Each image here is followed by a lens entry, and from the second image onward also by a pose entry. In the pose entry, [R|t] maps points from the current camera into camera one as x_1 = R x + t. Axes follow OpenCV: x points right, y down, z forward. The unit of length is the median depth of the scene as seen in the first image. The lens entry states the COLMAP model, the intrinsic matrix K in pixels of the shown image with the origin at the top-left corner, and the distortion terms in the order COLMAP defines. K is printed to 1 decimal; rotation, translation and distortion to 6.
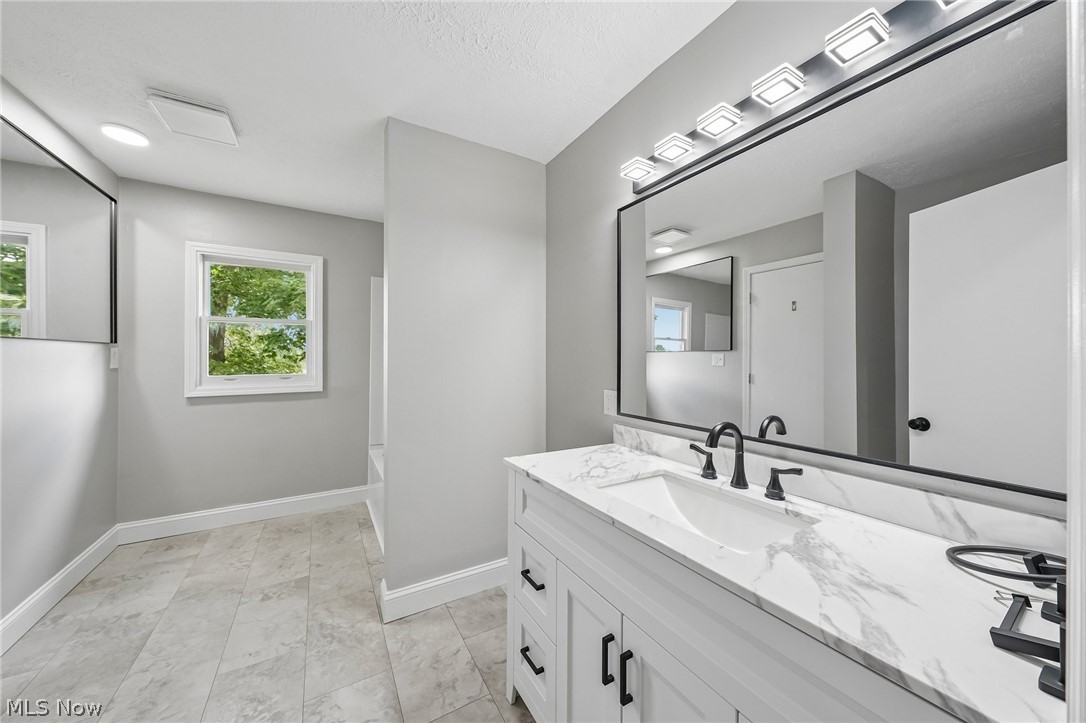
lens RADIAL K [[371.4, 0, 541.1], [0, 371.4, 365.5], [0, 0, 1]] dist [-0.007785, 0.002409]
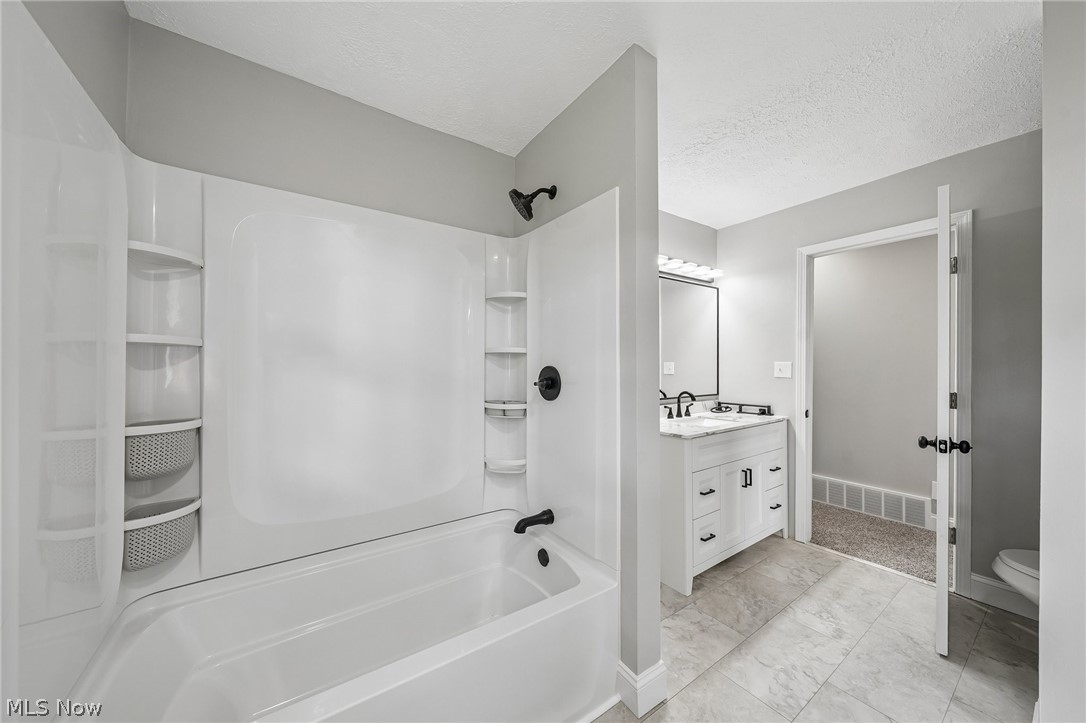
lens RADIAL K [[371.4, 0, 541.1], [0, 371.4, 365.5], [0, 0, 1]] dist [-0.007785, 0.002409]
pose [[-0.058902, -0.009046, 0.998223, -1.535393], [0.012097, 0.999879, 0.009775, -0.045422], [-0.998190, 0.012652, -0.058785, 1.669640]]
